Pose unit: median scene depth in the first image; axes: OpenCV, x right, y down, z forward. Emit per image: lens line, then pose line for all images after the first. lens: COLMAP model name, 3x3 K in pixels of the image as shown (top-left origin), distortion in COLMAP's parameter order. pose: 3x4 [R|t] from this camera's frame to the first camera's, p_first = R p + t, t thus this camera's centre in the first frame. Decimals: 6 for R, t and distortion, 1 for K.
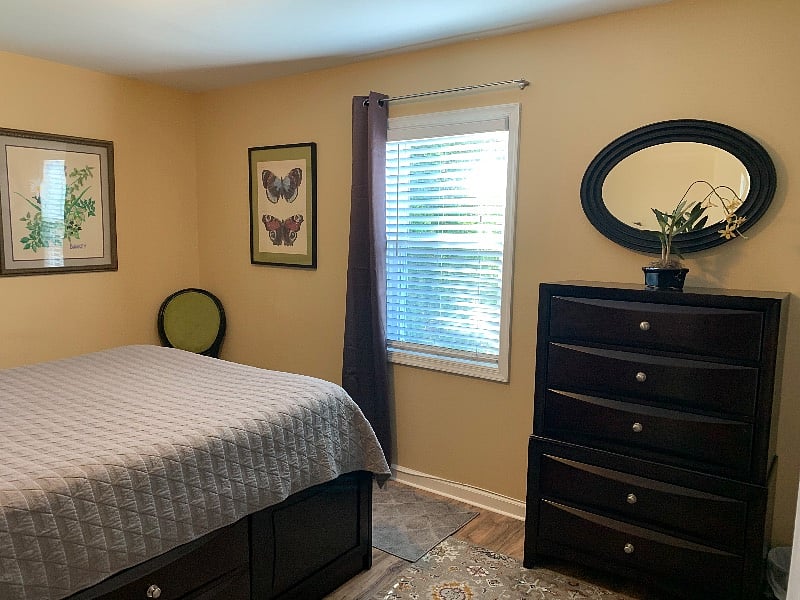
lens RADIAL K [[613.0, 0, 401.7], [0, 613.0, 302.1], [0, 0, 1]] dist [0.023682, -0.026195]
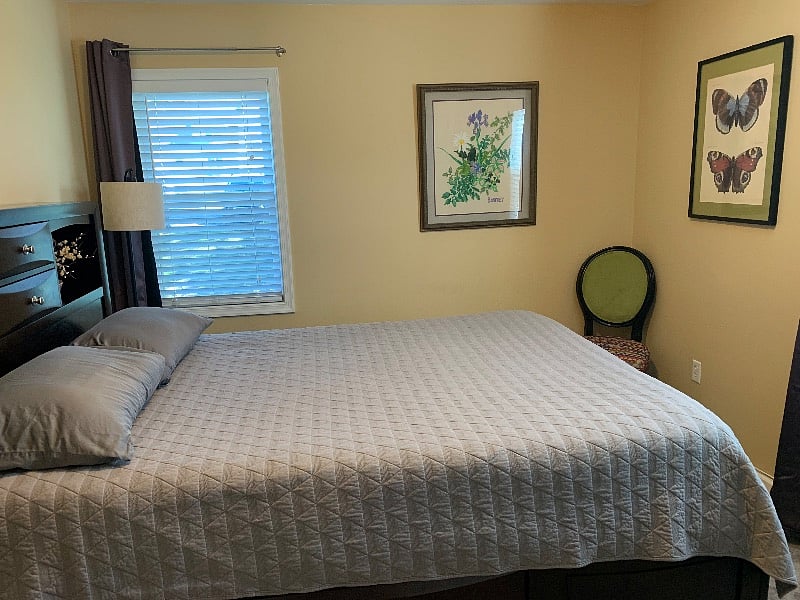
lens RADIAL K [[613.0, 0, 392.2], [0, 613.0, 303.2], [0, 0, 1]] dist [0.023682, -0.026195]
pose [[0.676108, 0.106378, -0.729083, 0.084967], [-0.040808, 0.993410, 0.107103, -0.026013], [0.735671, -0.042661, 0.675994, 0.226008]]
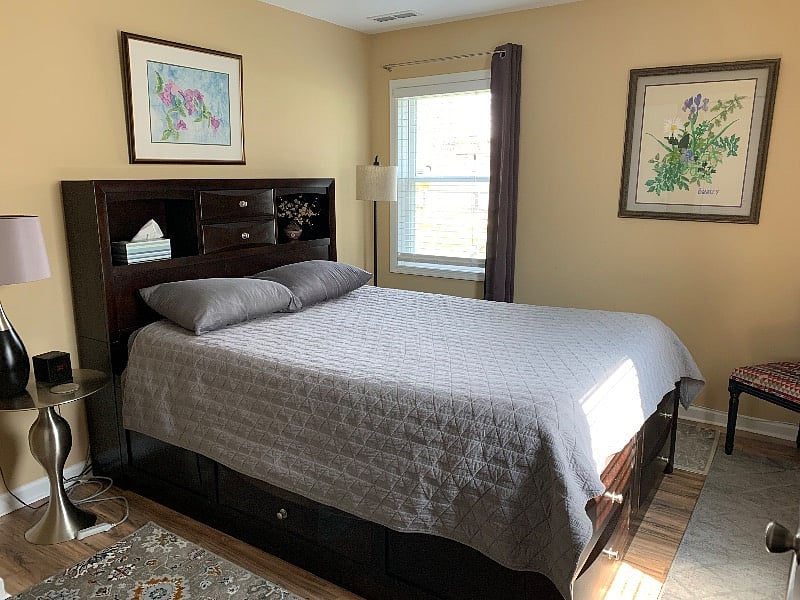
lens RADIAL K [[613.0, 0, 397.6], [0, 613.0, 299.5], [0, 0, 1]] dist [0.023682, -0.026195]
pose [[0.017665, 0.189033, -0.981812, 0.370034], [-0.140658, 0.972669, 0.184742, -0.040893], [0.989901, 0.134836, 0.043772, 0.549736]]
